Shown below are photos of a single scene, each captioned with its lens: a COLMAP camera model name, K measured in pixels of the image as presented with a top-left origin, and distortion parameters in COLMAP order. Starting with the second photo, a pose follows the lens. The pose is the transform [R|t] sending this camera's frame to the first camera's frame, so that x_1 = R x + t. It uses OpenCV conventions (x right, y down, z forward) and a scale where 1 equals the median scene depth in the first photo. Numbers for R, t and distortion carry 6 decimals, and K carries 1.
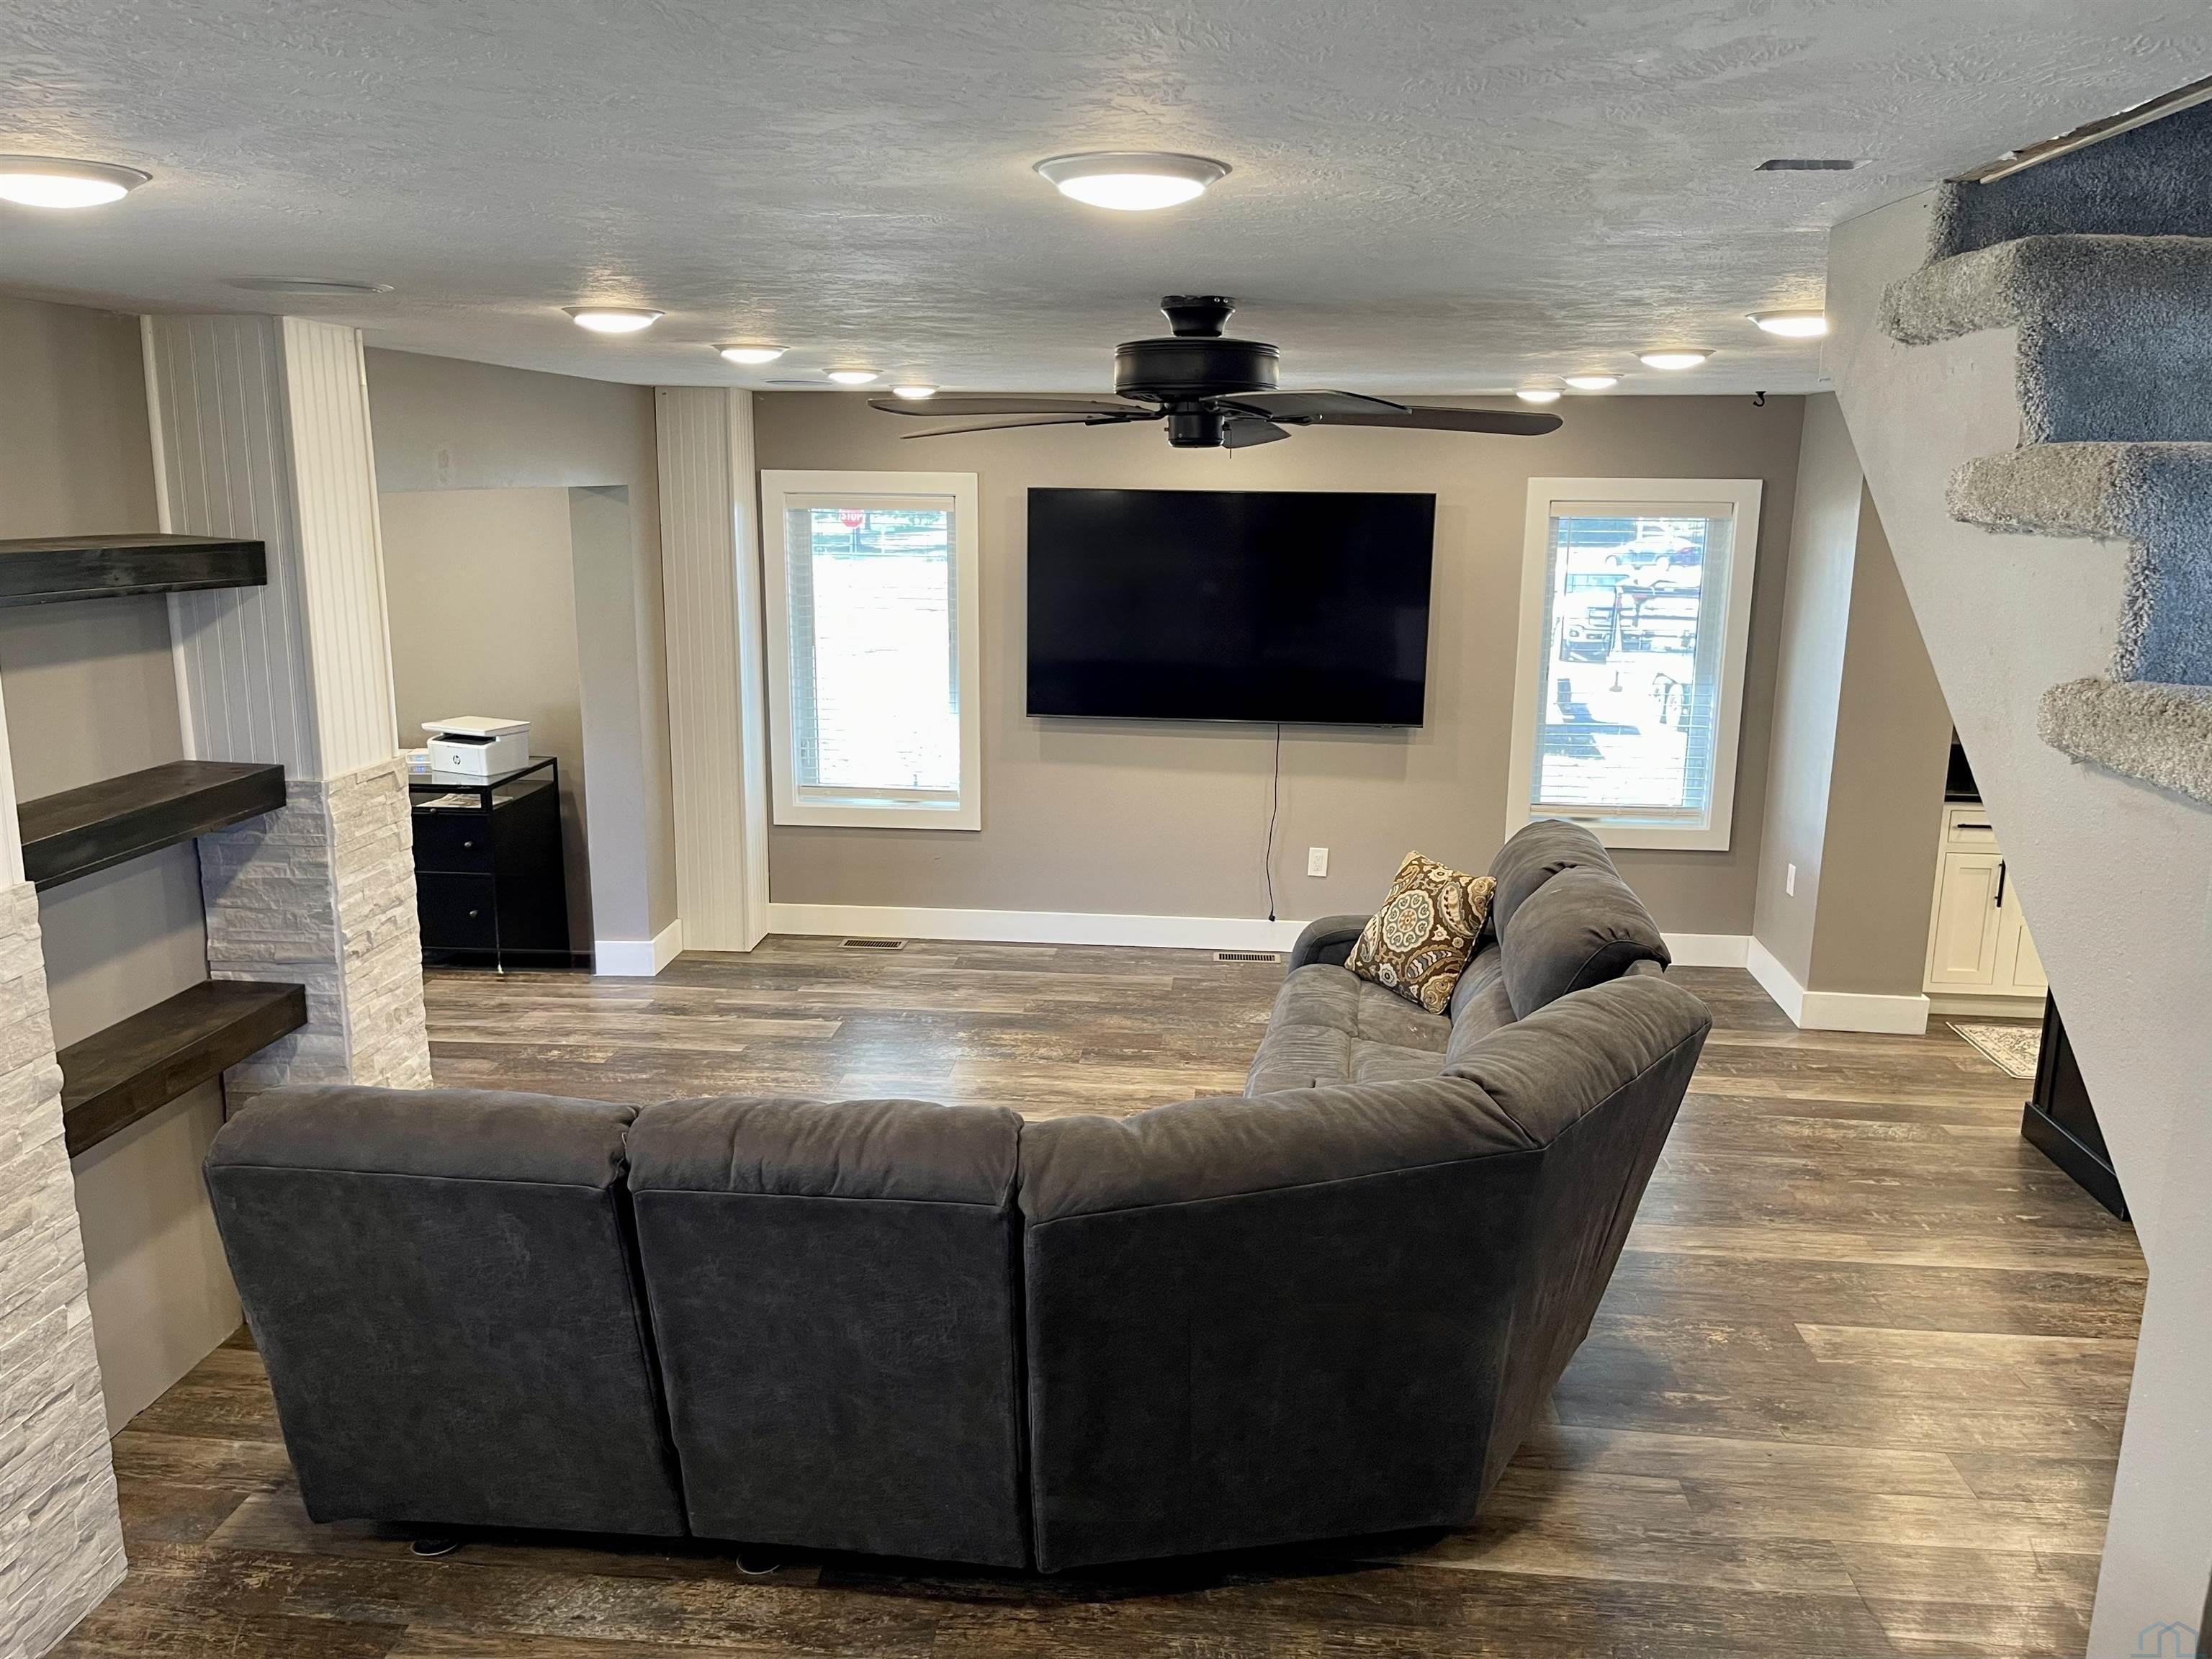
lens RADIAL K [[1657.5, 0, 1107.6], [0, 1657.5, 838.9], [0, 0, 1]] dist [0.078648, -0.103963]
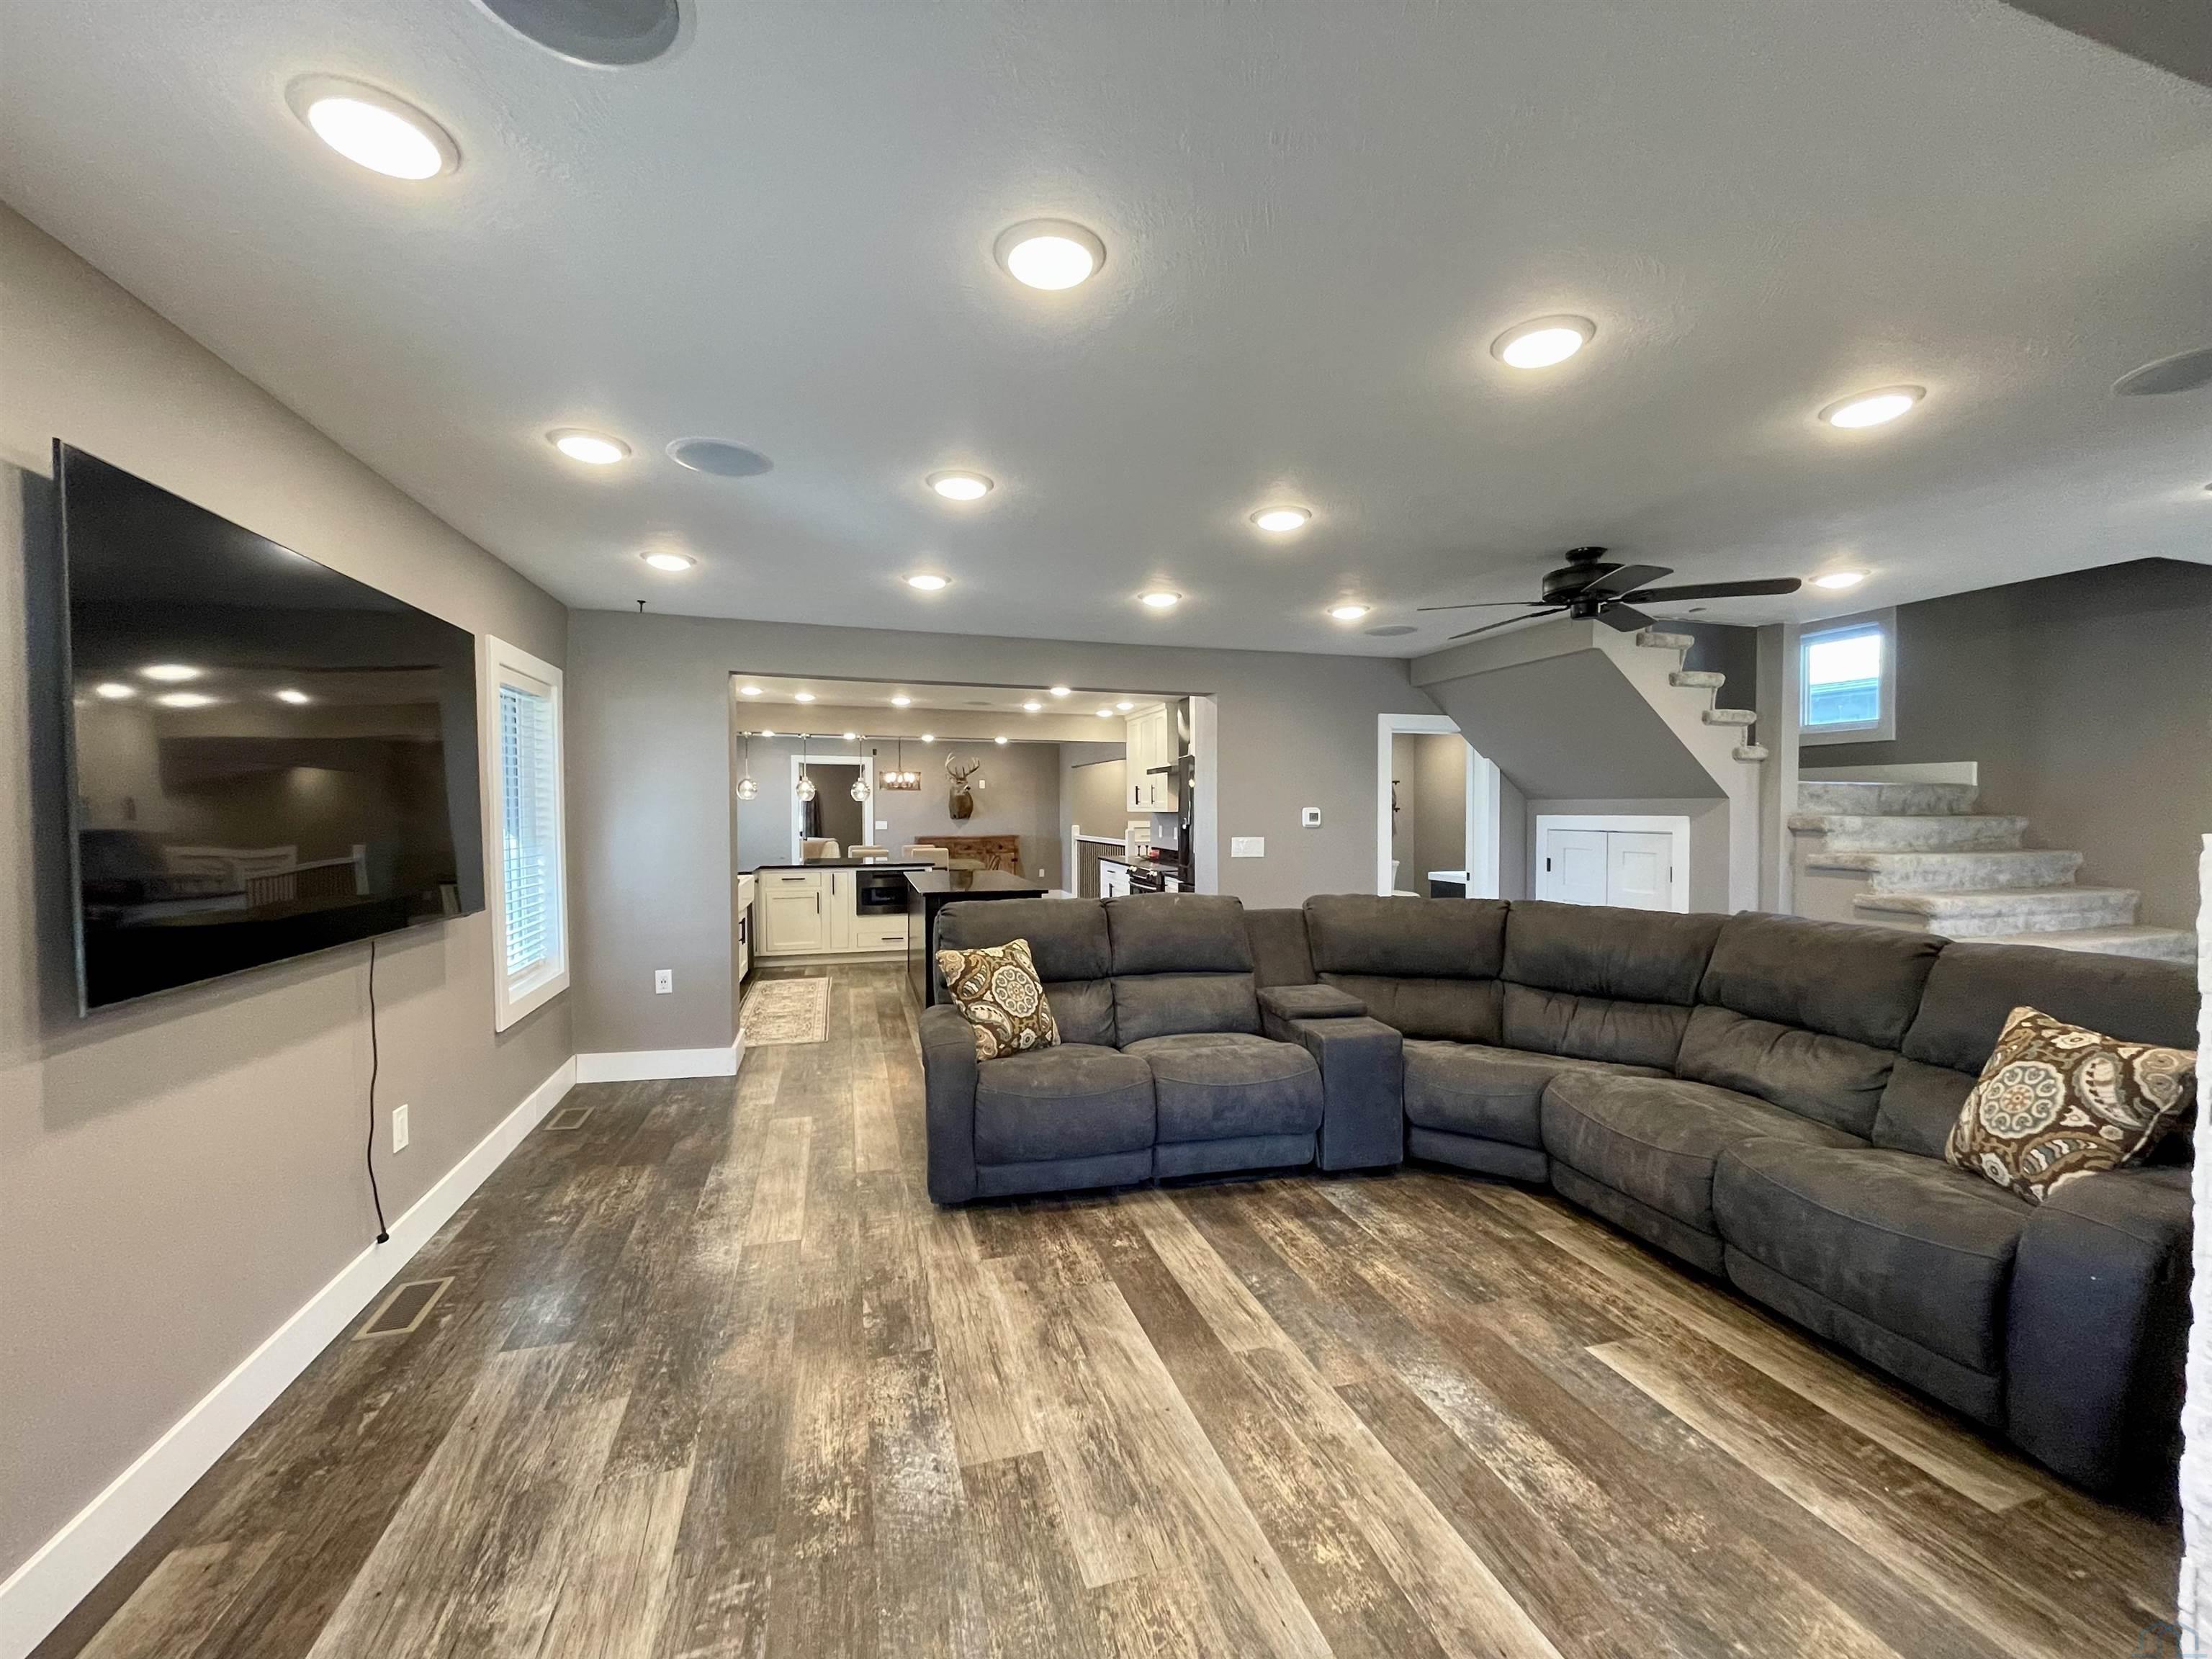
lens RADIAL K [[910.1, 0, 1108.2], [0, 910.1, 833.7], [0, 0, 1]] dist [-0.000526, -0.000076]
pose [[-0.381060, -0.034246, 0.923916, -0.558609], [0.193183, 0.974306, 0.115790, -0.155227], [-0.904142, 0.222608, -0.364653, 1.434789]]
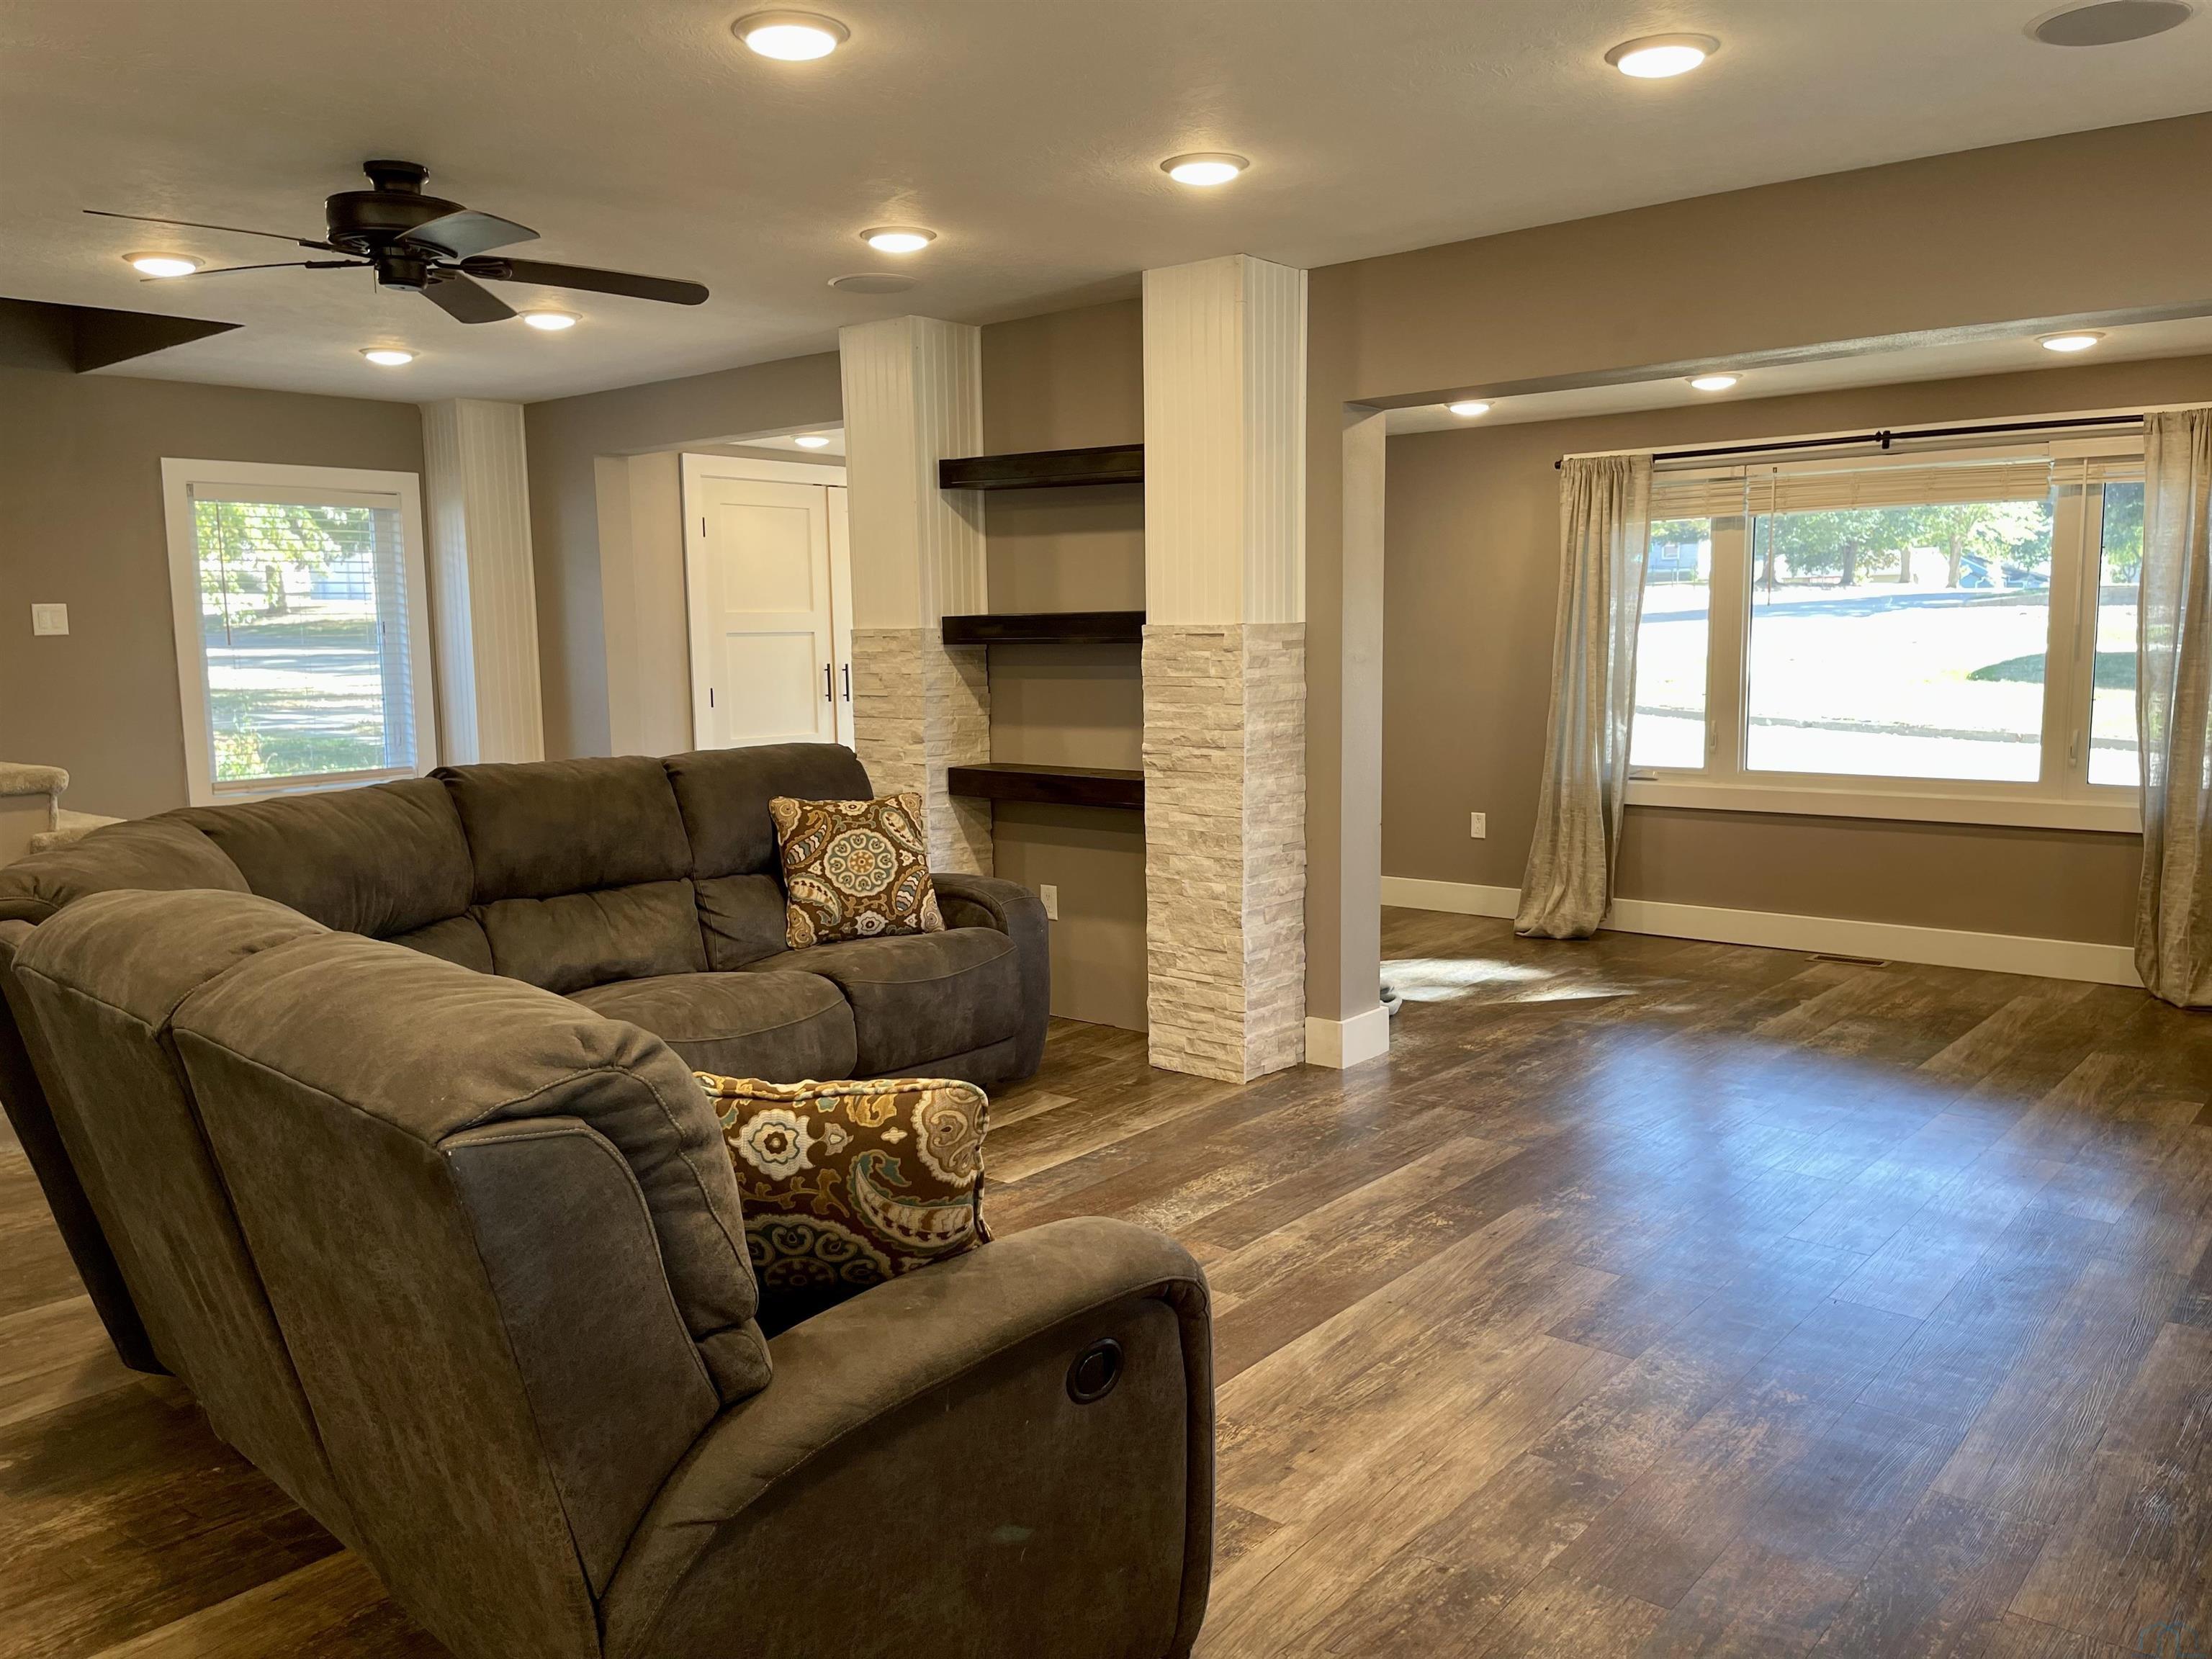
lens RADIAL K [[1657.5, 0, 1107.6], [0, 1657.5, 838.9], [0, 0, 1]] dist [0.078648, -0.103963]
pose [[-0.569459, 0.109492, -0.814695, 0.569397], [-0.163820, 0.956092, 0.243003, -0.167922], [0.805531, 0.271844, -0.526518, 1.544217]]
